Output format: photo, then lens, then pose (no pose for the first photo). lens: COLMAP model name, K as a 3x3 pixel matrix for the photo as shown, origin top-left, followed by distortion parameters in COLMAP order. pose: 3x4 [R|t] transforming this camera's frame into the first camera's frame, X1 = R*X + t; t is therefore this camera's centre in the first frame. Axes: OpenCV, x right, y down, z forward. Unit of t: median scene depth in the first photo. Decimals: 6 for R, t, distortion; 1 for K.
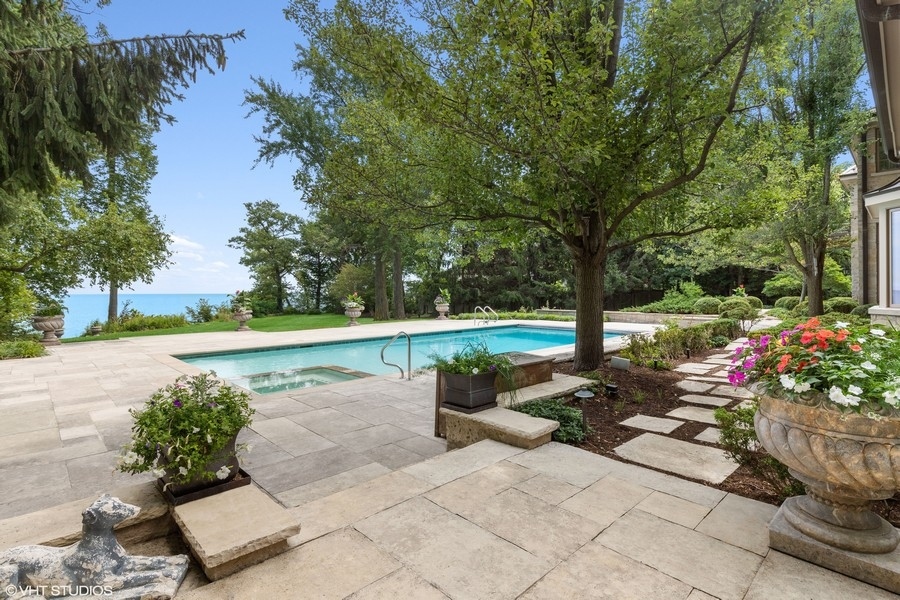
lens RADIAL K [[443.0, 0, 455.3], [0, 443.0, 293.8], [0, 0, 1]] dist [0.002501, 0.000302]
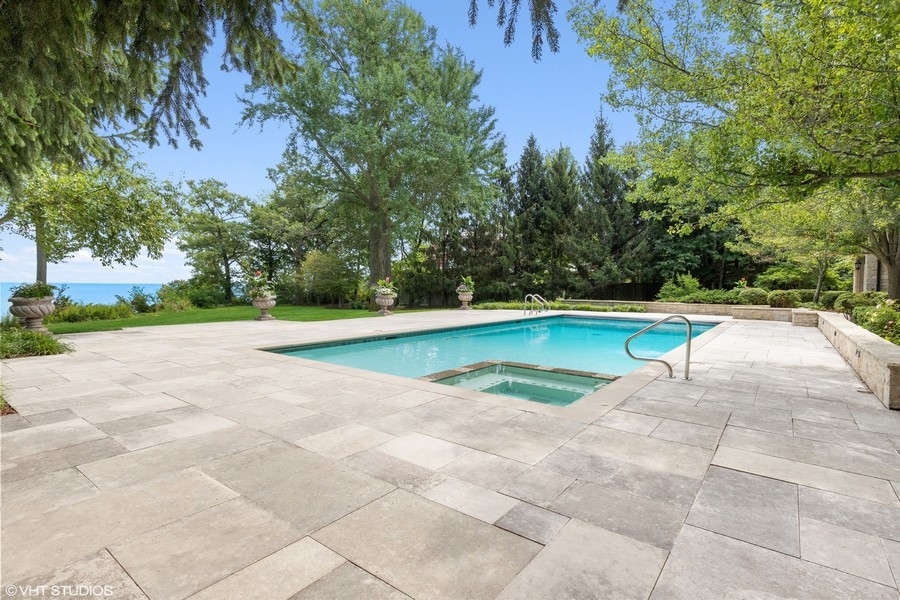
lens RADIAL K [[442.5, 0, 454.9], [0, 442.5, 297.3], [0, 0, 1]] dist [0.000149, -0.000028]
pose [[0.989221, 0.010045, 0.146083, -0.156584], [-0.013239, 0.999694, 0.020910, 0.011815], [-0.145829, -0.022618, 0.989051, 0.084746]]
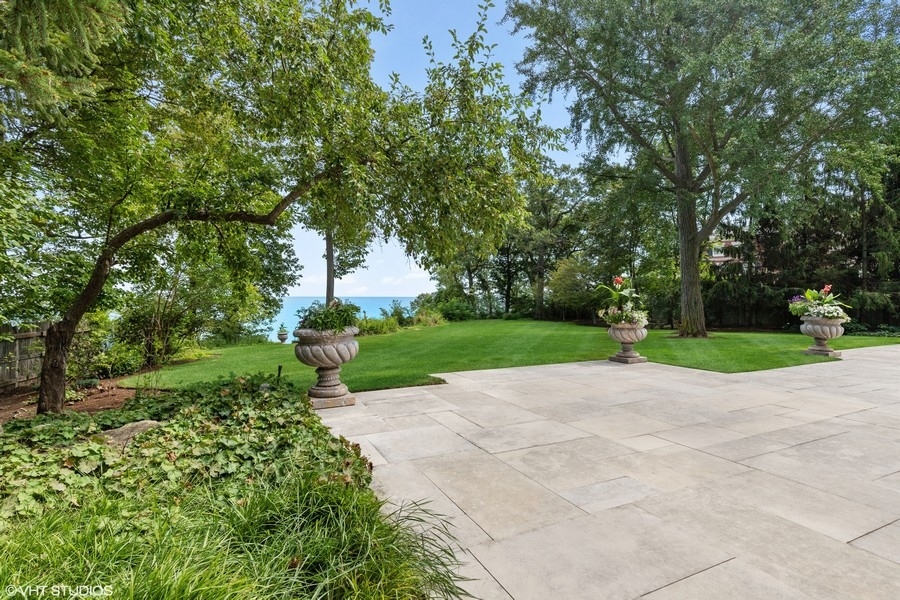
lens RADIAL K [[442.5, 0, 454.9], [0, 442.5, 297.3], [0, 0, 1]] dist [0.000149, -0.000028]
pose [[0.947562, 0.009513, -0.319431, -0.317202], [-0.010342, 0.999946, -0.000899, 0.010249], [0.319405, 0.004155, 0.947609, 0.308549]]
